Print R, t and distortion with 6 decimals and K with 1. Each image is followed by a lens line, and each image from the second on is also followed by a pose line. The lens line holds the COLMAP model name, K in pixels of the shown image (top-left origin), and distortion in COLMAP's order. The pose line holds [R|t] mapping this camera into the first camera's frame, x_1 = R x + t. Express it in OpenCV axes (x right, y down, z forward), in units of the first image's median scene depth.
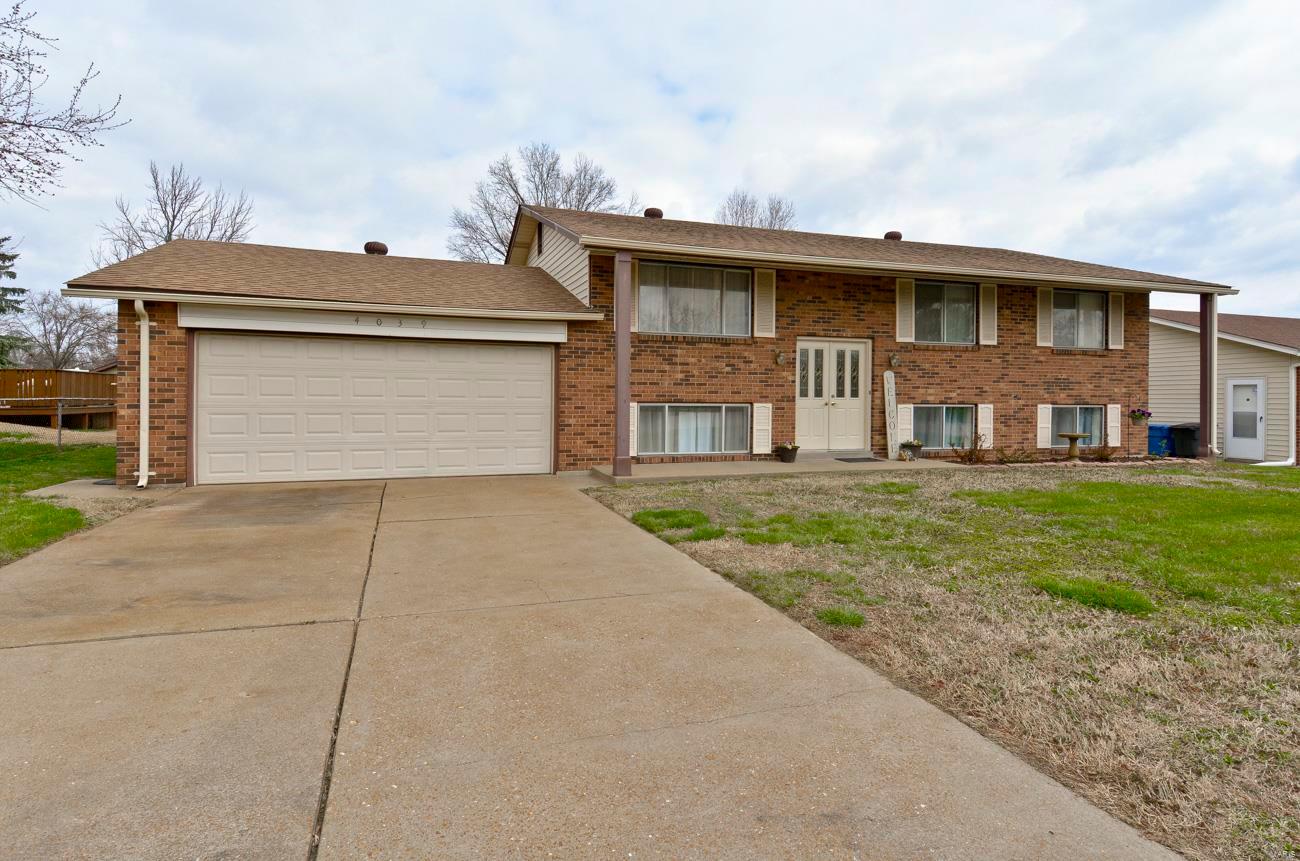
lens RADIAL K [[734.1, 0, 649.6], [0, 734.1, 424.8], [0, 0, 1]] dist [0.098302, -0.036123]
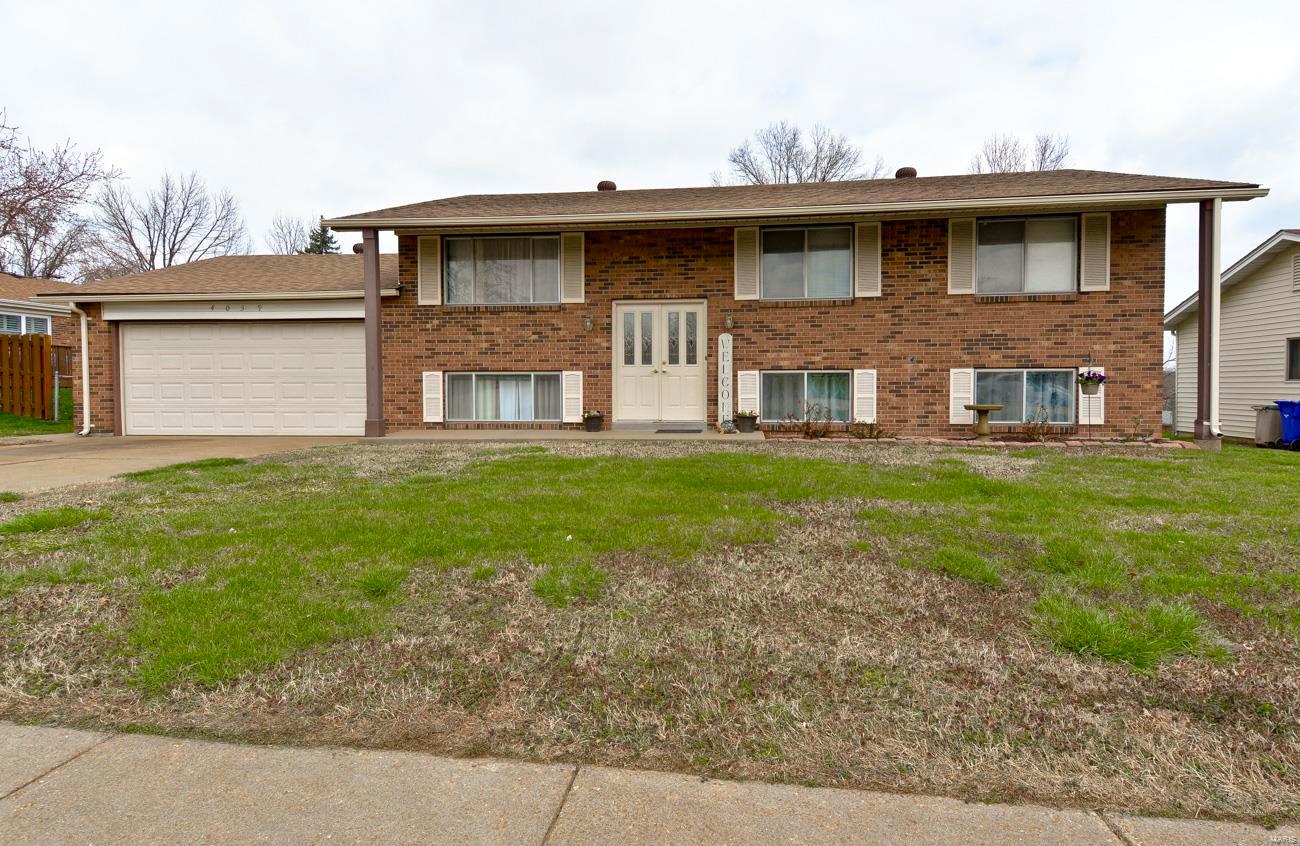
lens RADIAL K [[675.8, 0, 677.5], [0, 675.8, 399.4], [0, 0, 1]] dist [0.065570, -0.001177]
pose [[0.884959, 0.009140, -0.465579, 0.671084], [-0.003292, 0.999905, 0.013374, -0.004133], [0.465657, -0.010303, 0.884906, 0.261225]]
